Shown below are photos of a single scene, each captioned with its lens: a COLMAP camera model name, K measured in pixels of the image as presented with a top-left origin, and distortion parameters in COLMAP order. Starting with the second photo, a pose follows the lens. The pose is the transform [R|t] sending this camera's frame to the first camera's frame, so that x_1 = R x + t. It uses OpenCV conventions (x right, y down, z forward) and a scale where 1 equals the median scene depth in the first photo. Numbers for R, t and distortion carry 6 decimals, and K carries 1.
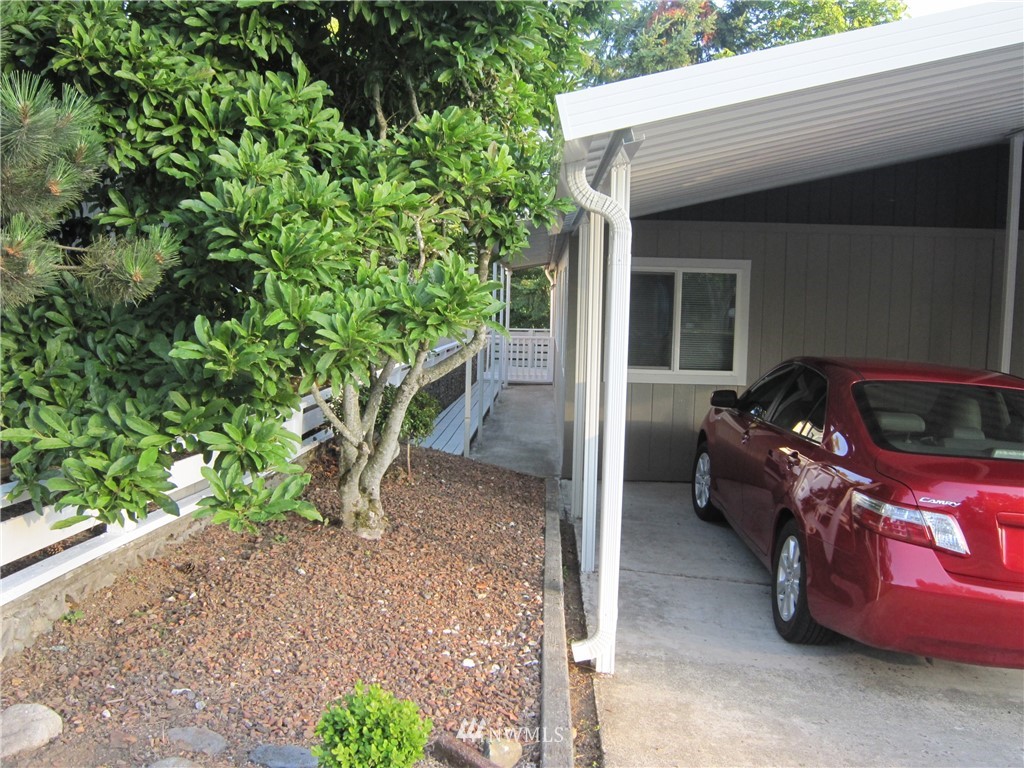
lens RADIAL K [[964.8, 0, 511.7], [0, 964.8, 385.2], [0, 0, 1]] dist [-0.078595, 0.000000]
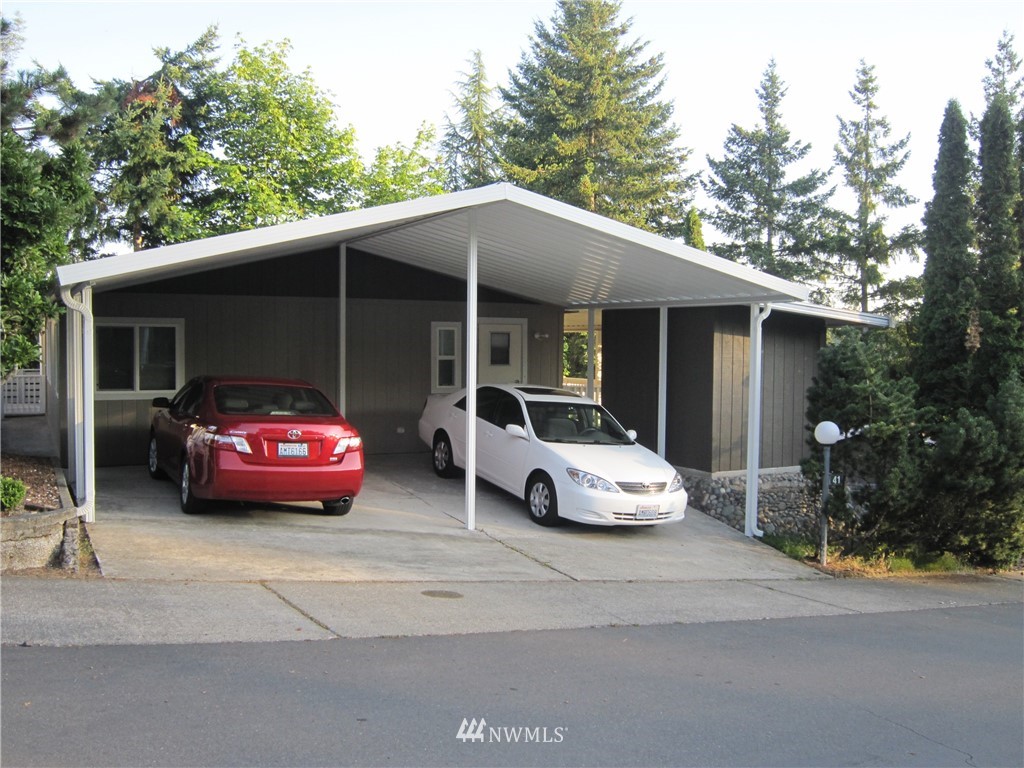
lens RADIAL K [[964.8, 0, 515.3], [0, 964.8, 385.5], [0, 0, 1]] dist [-0.078595, 0.000000]
pose [[0.871153, -0.035573, 0.489721, -0.022519], [0.053998, 0.998263, -0.023543, 0.021493], [-0.488033, 0.046953, 0.871561, -0.296629]]
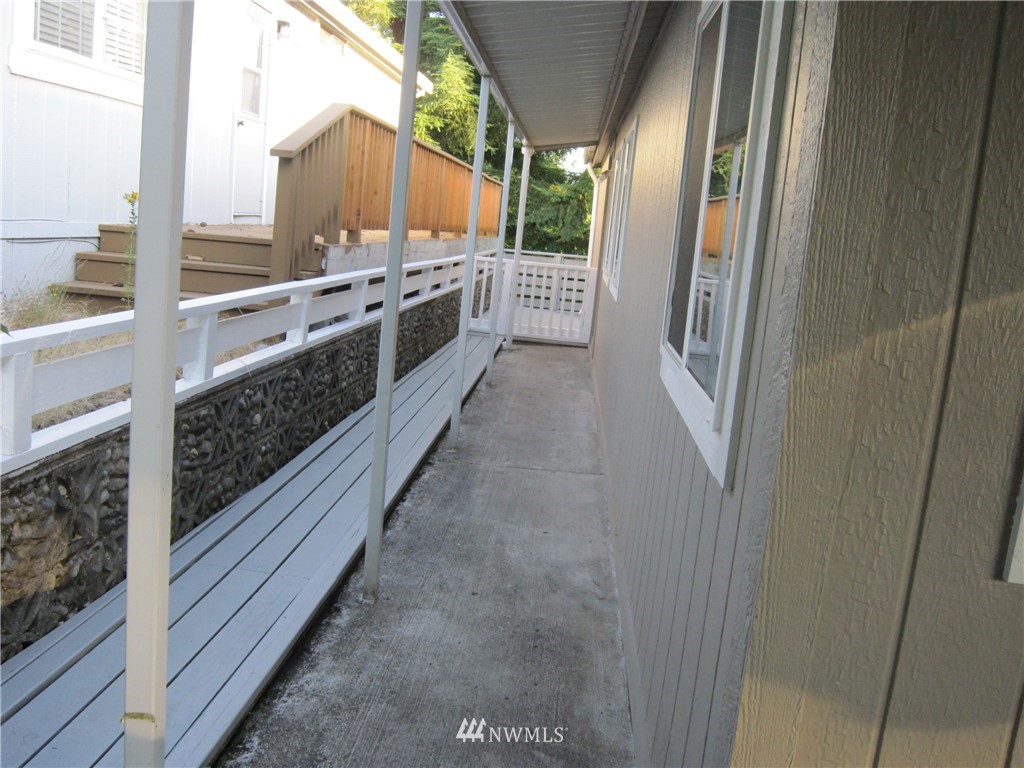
lens RADIAL K [[964.8, 0, 511.2], [0, 964.8, 380.4], [0, 0, 1]] dist [-0.078595, 0.000000]
pose [[0.996832, 0.077372, -0.018425, 0.007861], [-0.075850, 0.994480, 0.072496, -0.020336], [0.023932, -0.070869, 0.997199, 0.402172]]
